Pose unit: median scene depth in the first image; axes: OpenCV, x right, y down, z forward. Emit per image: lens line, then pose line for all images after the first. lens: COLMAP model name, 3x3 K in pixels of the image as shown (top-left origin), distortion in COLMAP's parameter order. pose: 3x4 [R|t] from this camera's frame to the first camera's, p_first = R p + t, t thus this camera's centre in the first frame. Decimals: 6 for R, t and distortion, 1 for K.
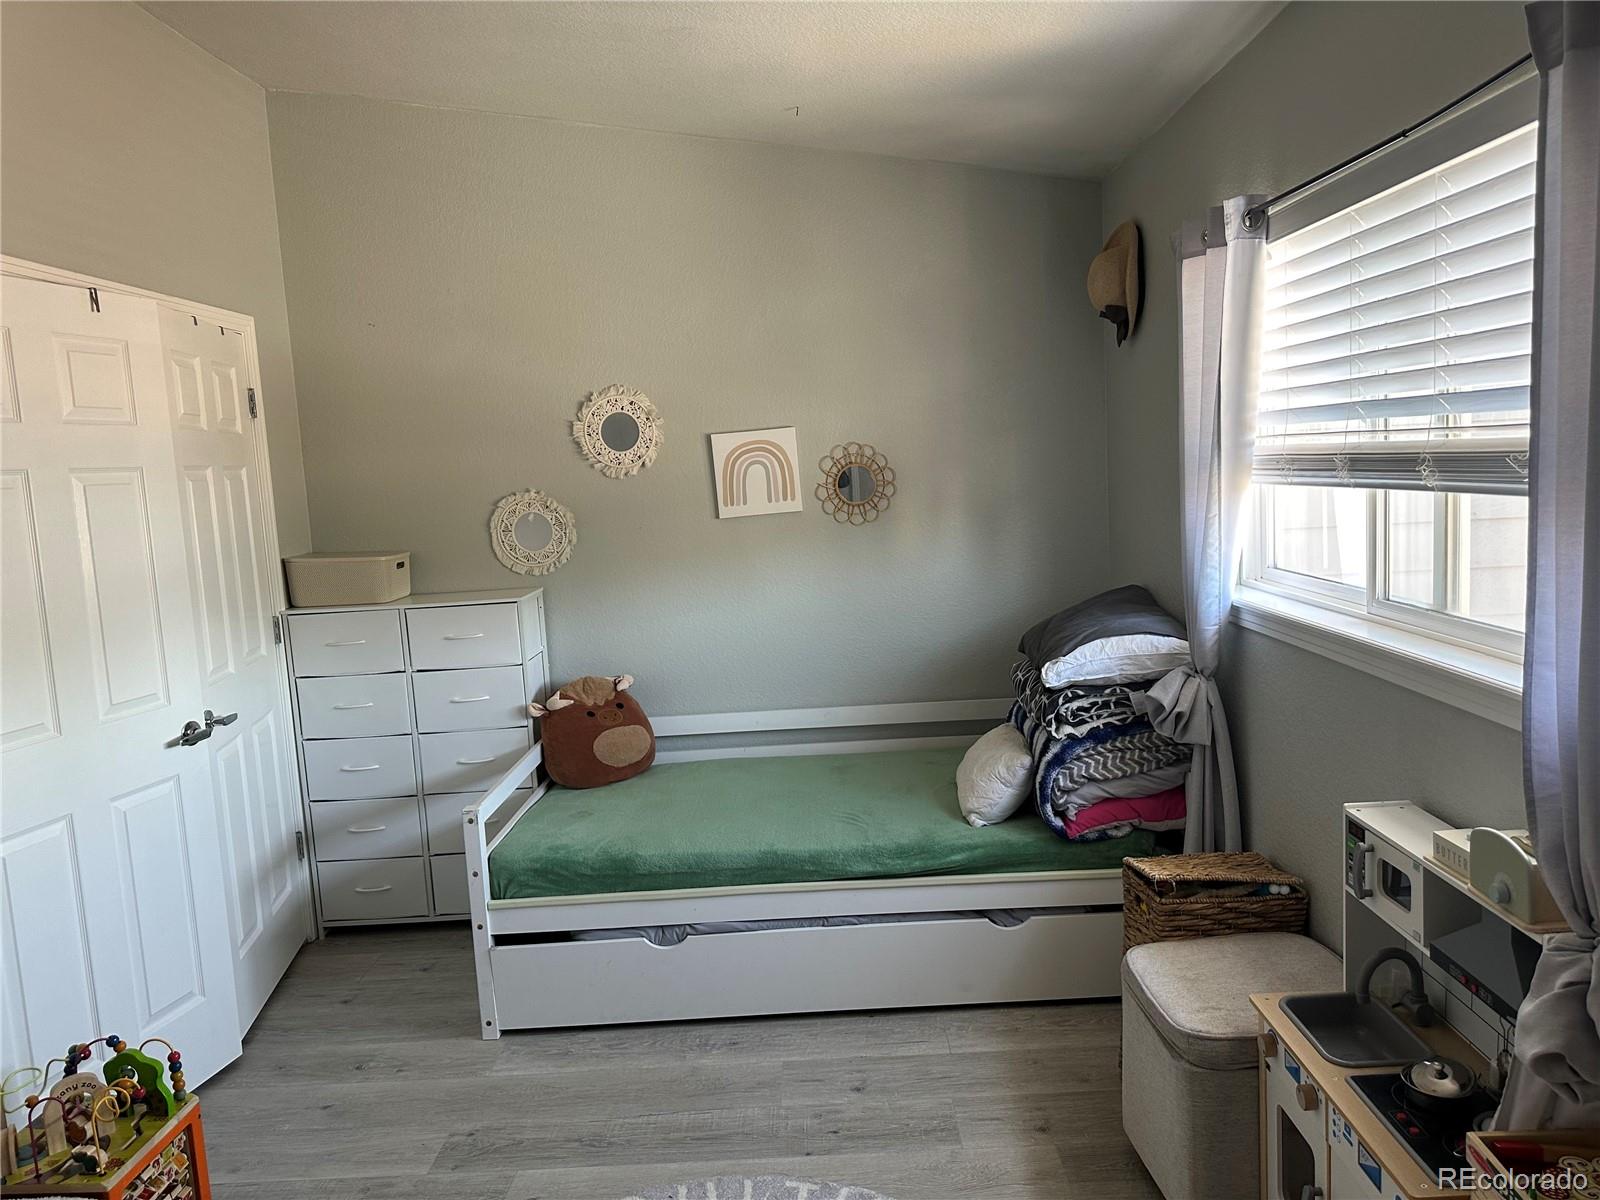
lens RADIAL K [[1112.7, 0, 799.9], [0, 1112.7, 592.3], [0, 0, 1]] dist [0.128648, -0.229952]
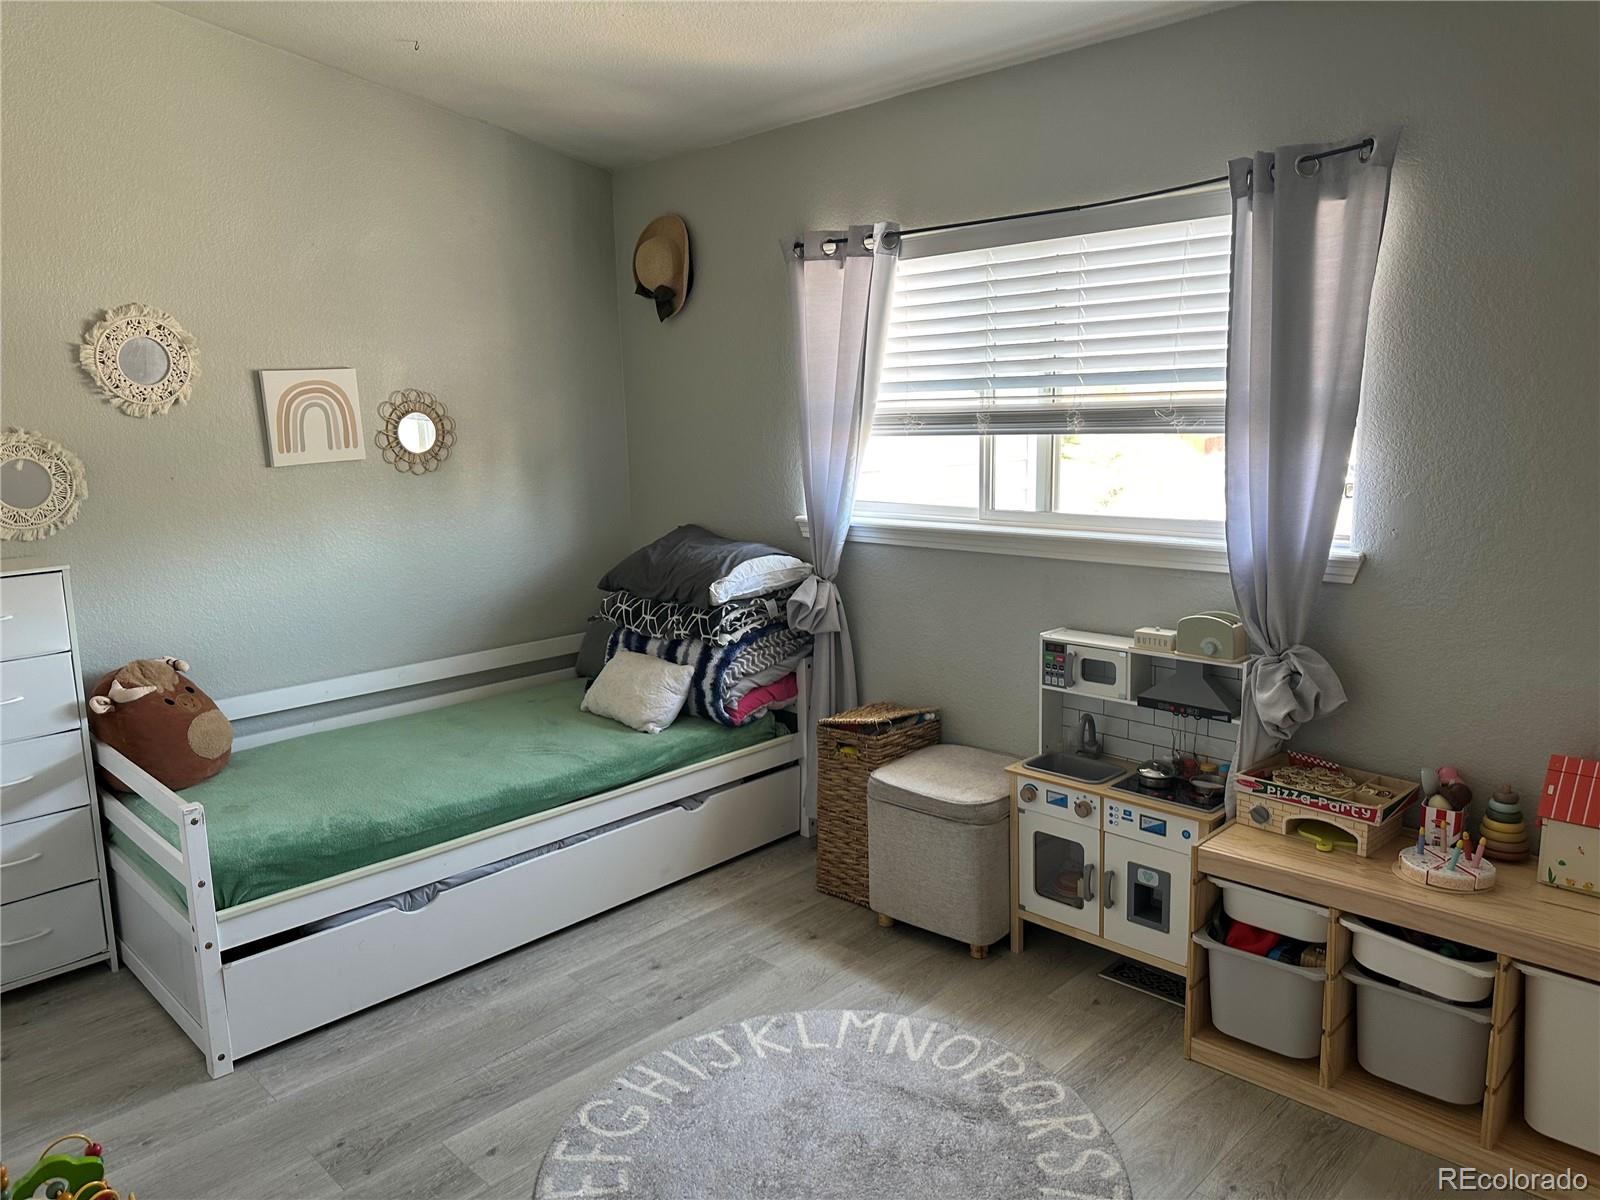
lens RADIAL K [[1112.7, 0, 799.9], [0, 1112.7, 592.3], [0, 0, 1]] dist [0.128648, -0.229952]
pose [[0.694861, -0.073423, 0.715386, -0.564932], [0.063673, 0.997149, 0.040495, 0.030231], [-0.716320, 0.017412, 0.697555, 0.102668]]
